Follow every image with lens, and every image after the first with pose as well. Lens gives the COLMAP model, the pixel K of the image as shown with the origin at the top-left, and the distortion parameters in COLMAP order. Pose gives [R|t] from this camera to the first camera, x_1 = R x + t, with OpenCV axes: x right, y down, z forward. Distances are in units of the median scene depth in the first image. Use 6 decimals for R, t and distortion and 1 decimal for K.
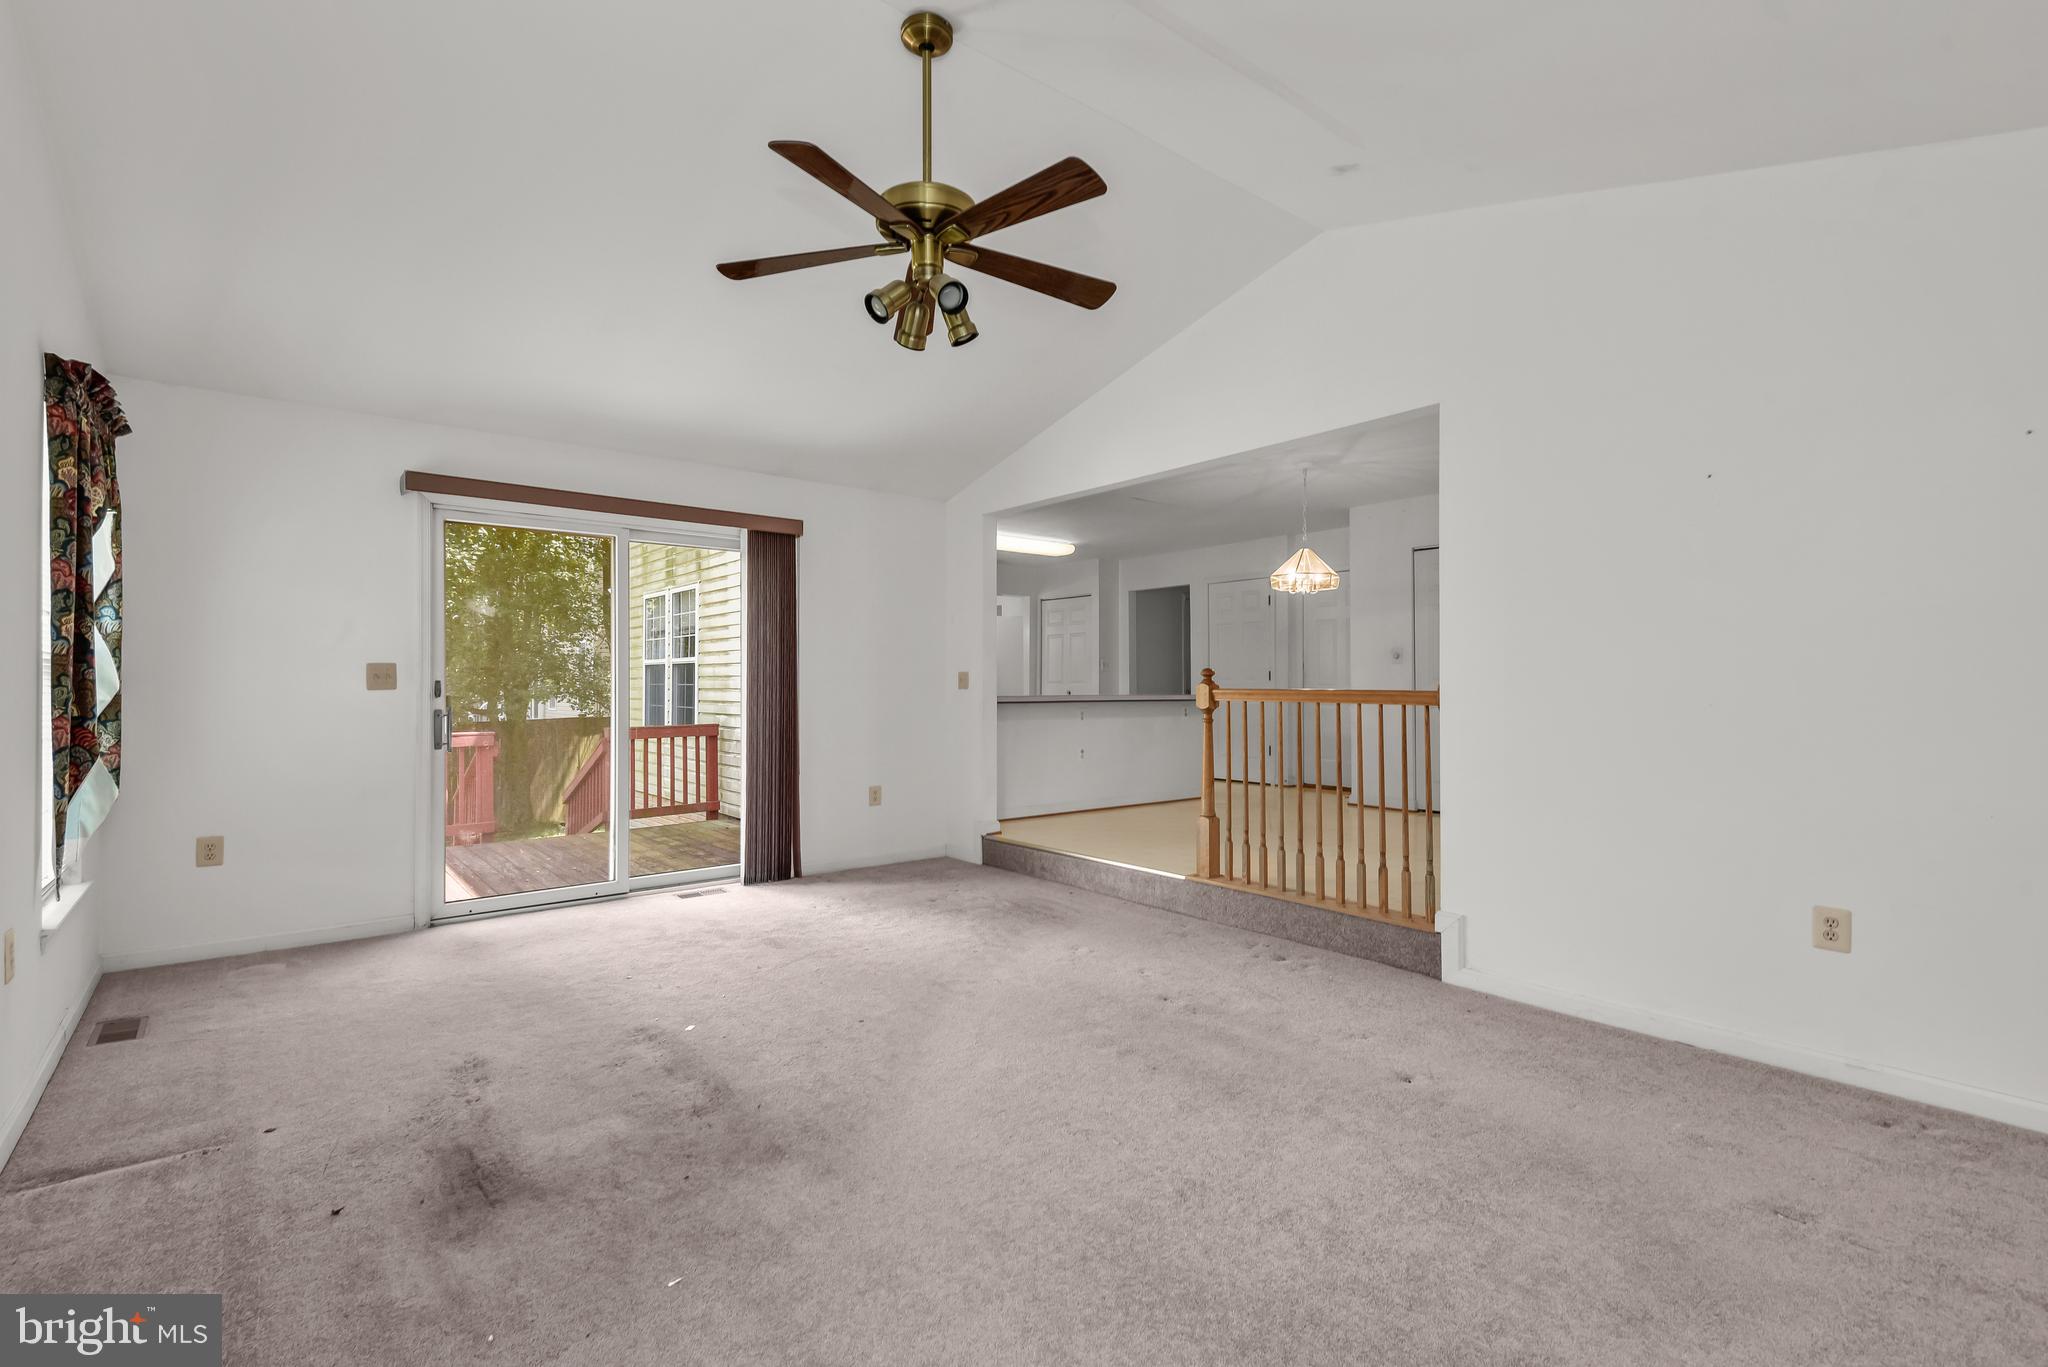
lens RADIAL K [[936.4, 0, 1013.0], [0, 936.4, 697.1], [0, 0, 1]] dist [0.009153, -0.000790]
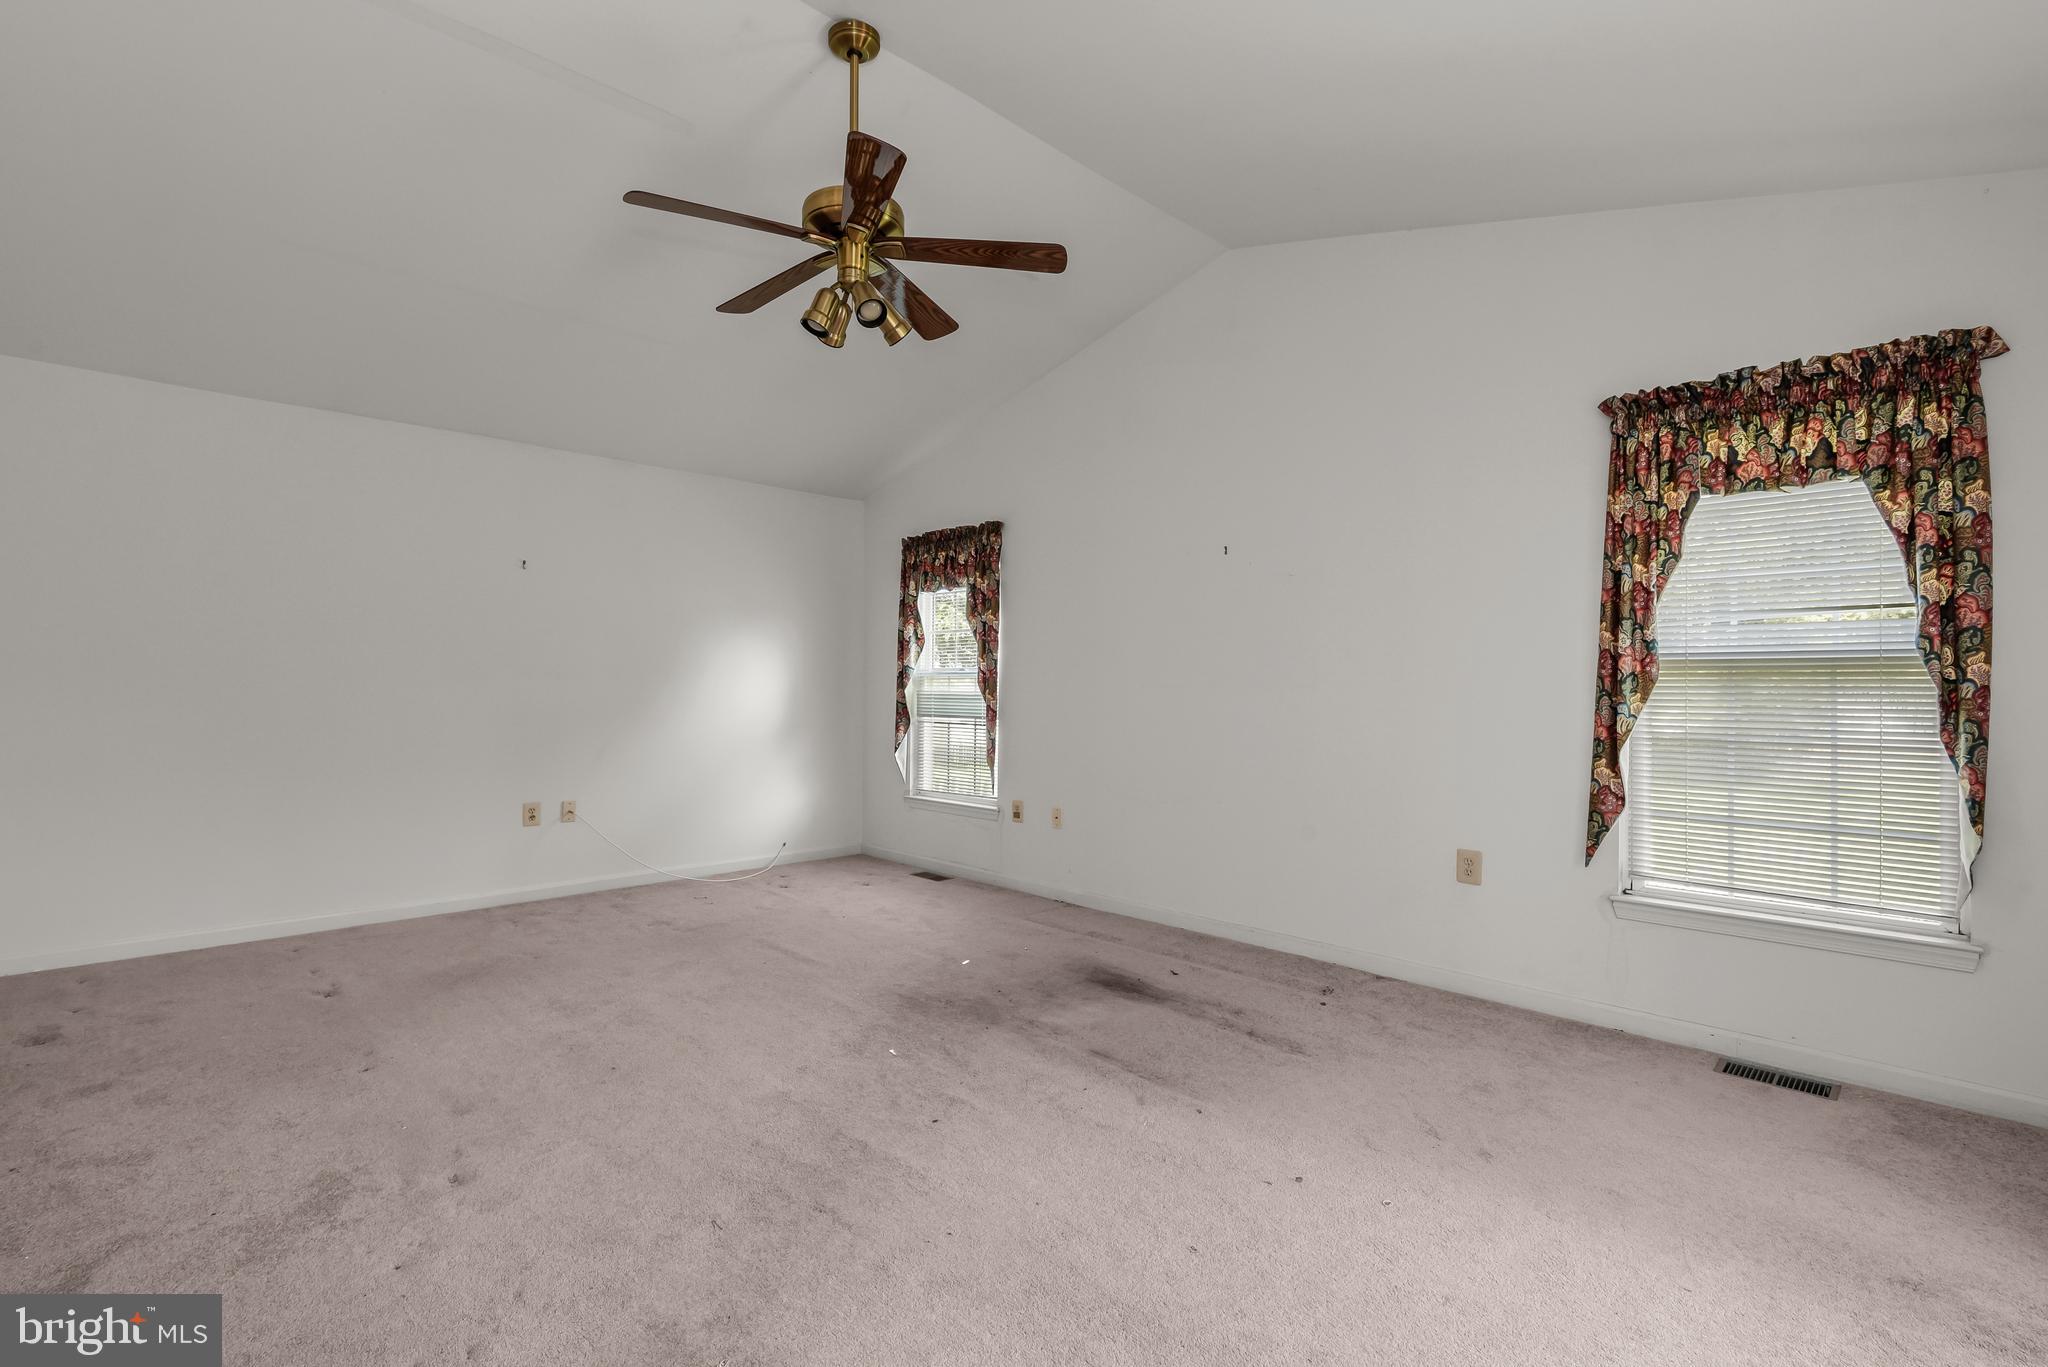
lens RADIAL K [[936.4, 0, 1013.0], [0, 936.4, 697.1], [0, 0, 1]] dist [0.009153, -0.000790]
pose [[-0.996663, -0.002271, -0.081595, -0.136964], [-0.004576, 0.999595, 0.028083, -0.020652], [0.081499, 0.028363, -0.996270, 1.488789]]
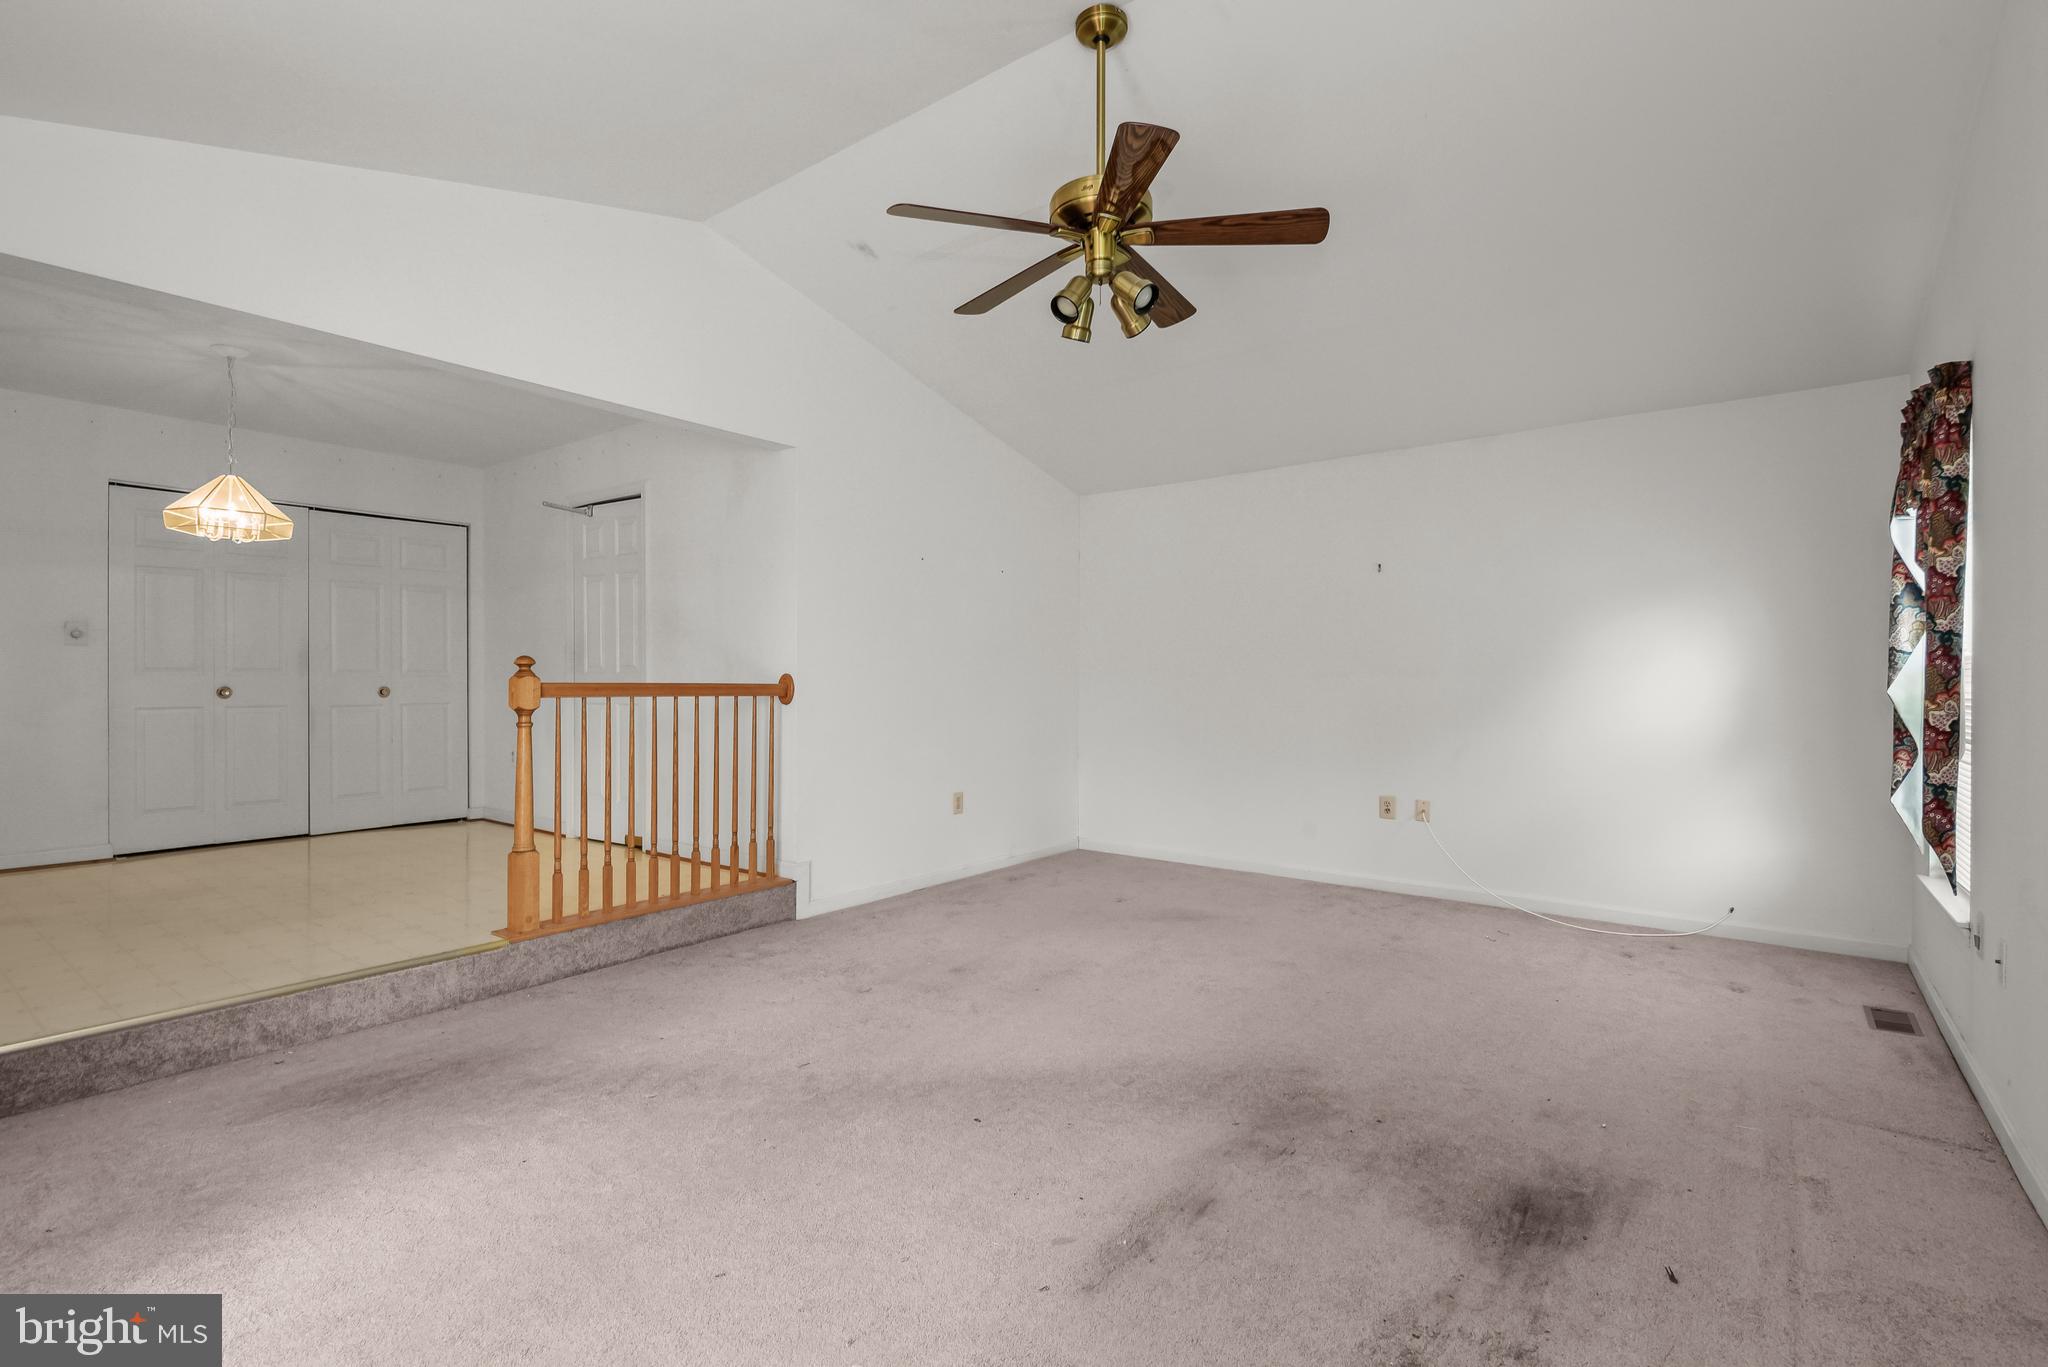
lens RADIAL K [[936.4, 0, 1013.0], [0, 936.4, 697.1], [0, 0, 1]] dist [0.009153, -0.000790]
pose [[-0.234320, -0.018164, 0.971990, -0.759684], [0.011215, 0.999708, 0.021385, -0.010873], [-0.972095, 0.015912, -0.234047, 0.965421]]
